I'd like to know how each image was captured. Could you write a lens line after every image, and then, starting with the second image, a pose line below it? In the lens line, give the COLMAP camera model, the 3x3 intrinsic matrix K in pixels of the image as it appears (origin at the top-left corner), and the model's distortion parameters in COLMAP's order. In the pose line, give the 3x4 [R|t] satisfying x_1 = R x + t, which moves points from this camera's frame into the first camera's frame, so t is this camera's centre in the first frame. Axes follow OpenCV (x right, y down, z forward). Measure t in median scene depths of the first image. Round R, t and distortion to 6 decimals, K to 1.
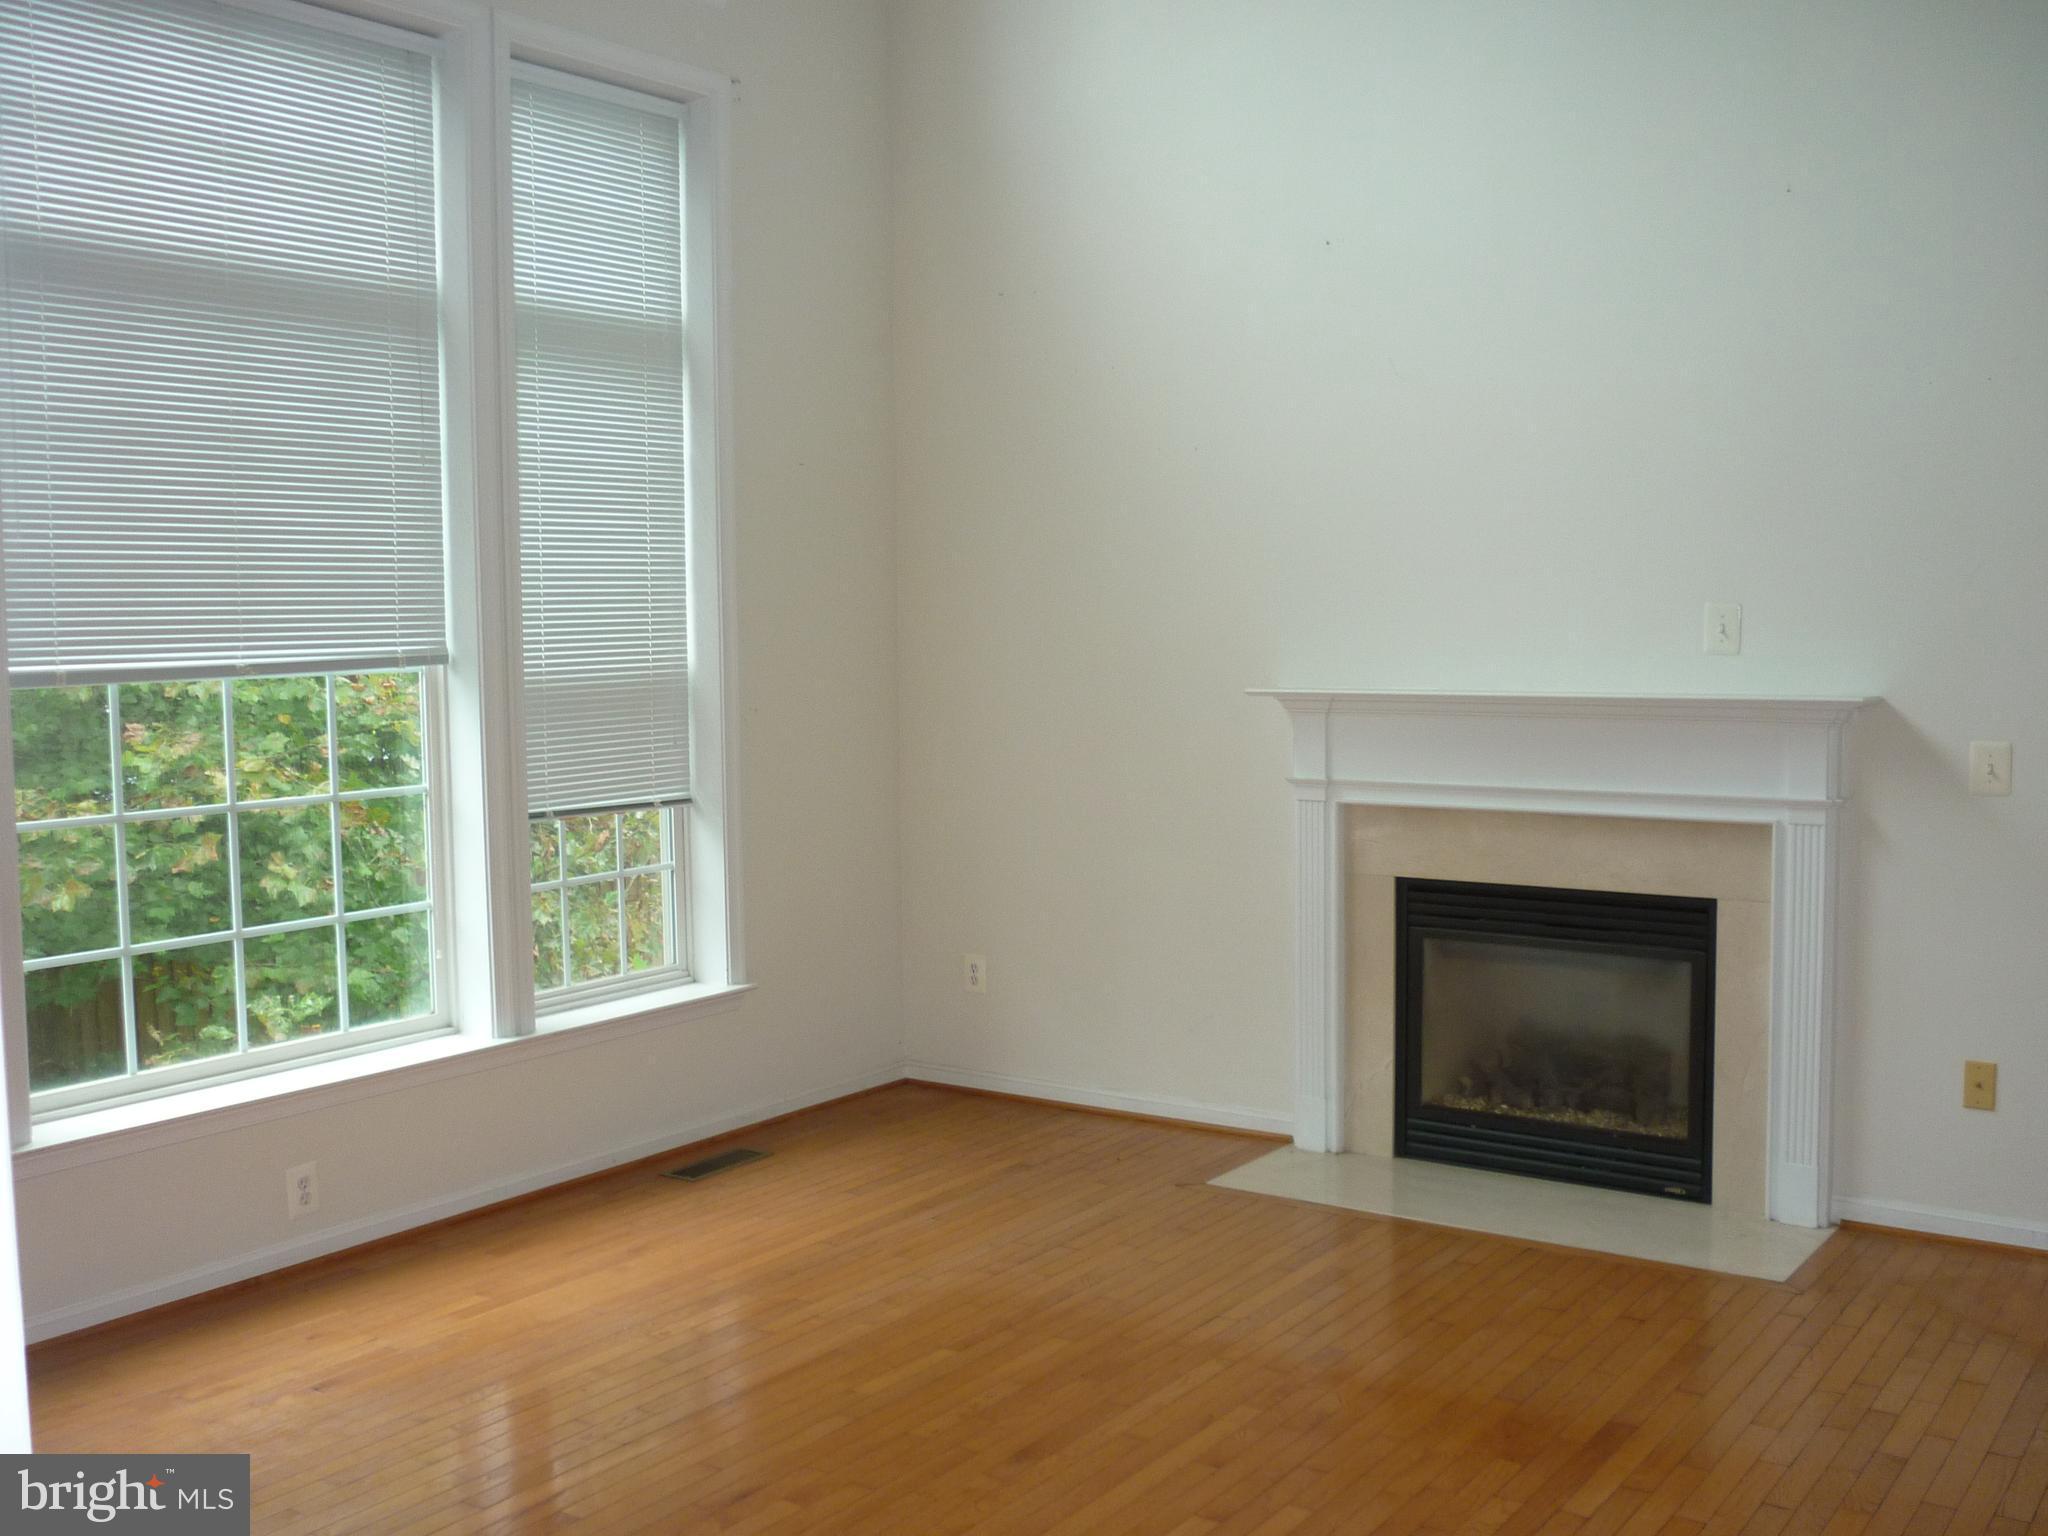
lens RADIAL K [[2053.3, 0, 1024.7], [0, 2053.3, 779.5], [0, 0, 1]] dist [-0.081397, 0.107535]
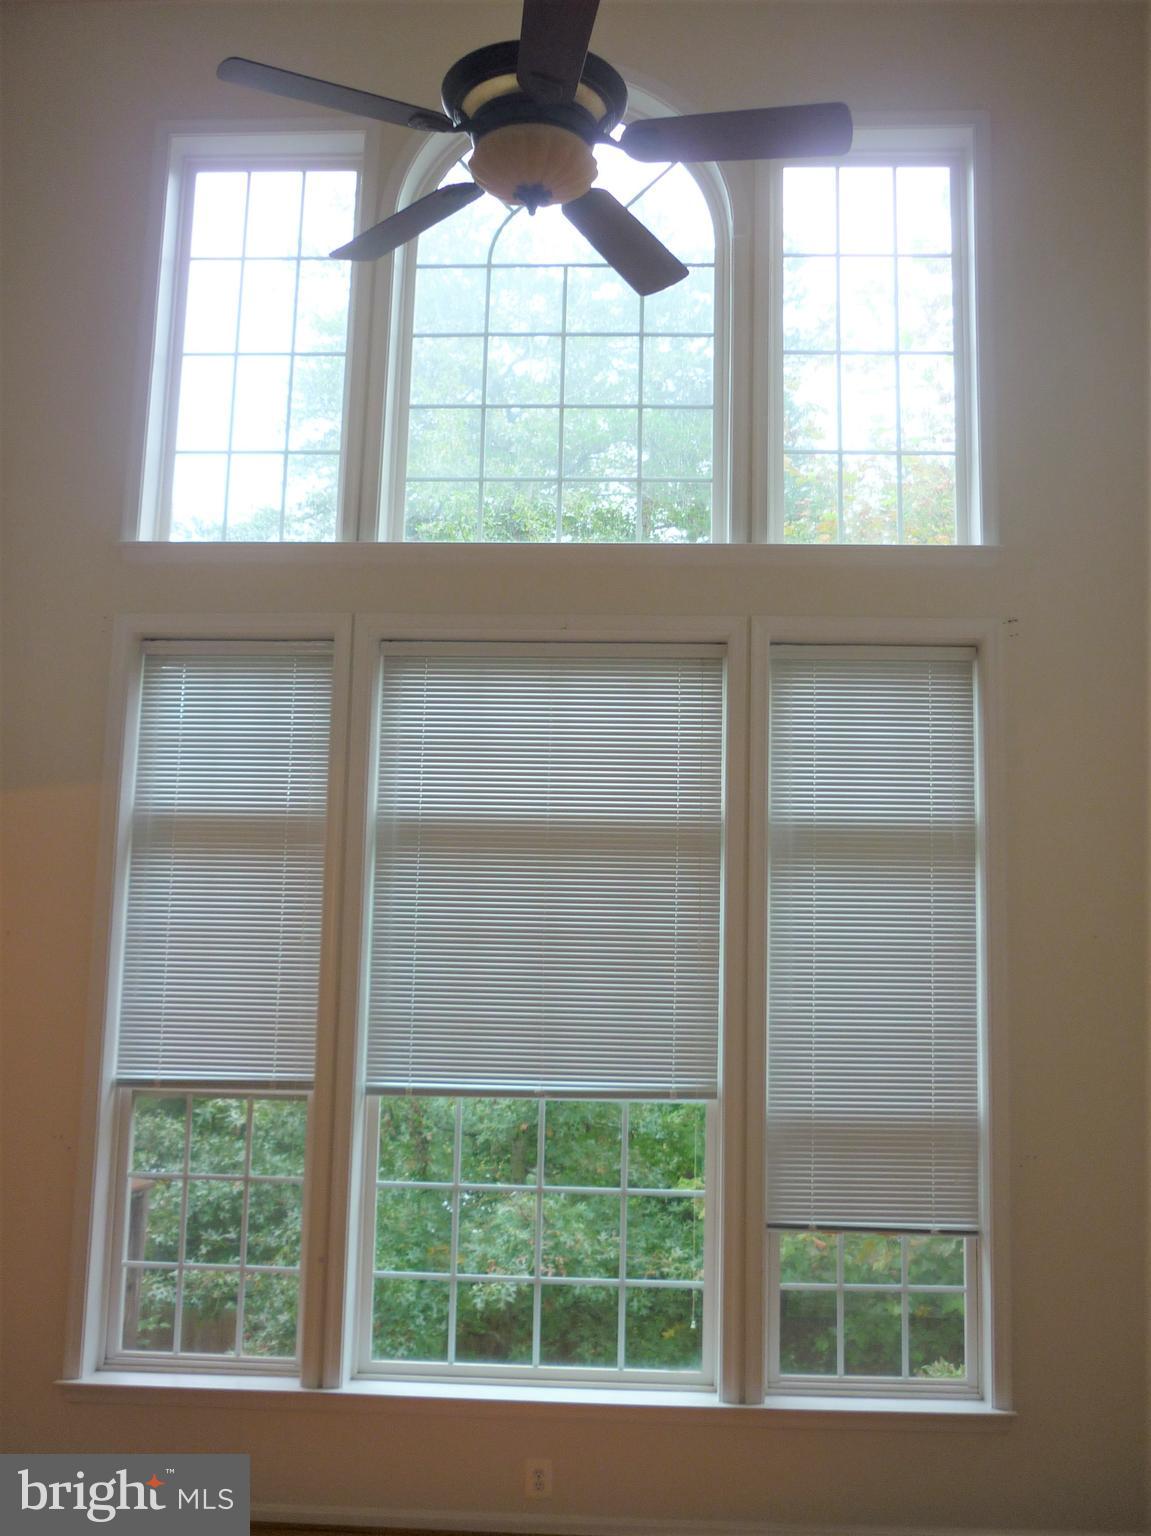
lens RADIAL K [[1539.9, 0, 575.5], [0, 1539.9, 768.0], [0, 0, 1]] dist [-0.081397, 0.107535]
pose [[0.533977, -0.100870, -0.839460, 0.493945], [-0.097250, 0.978941, -0.179491, -0.074948], [0.839887, 0.177482, 0.512923, 0.353256]]
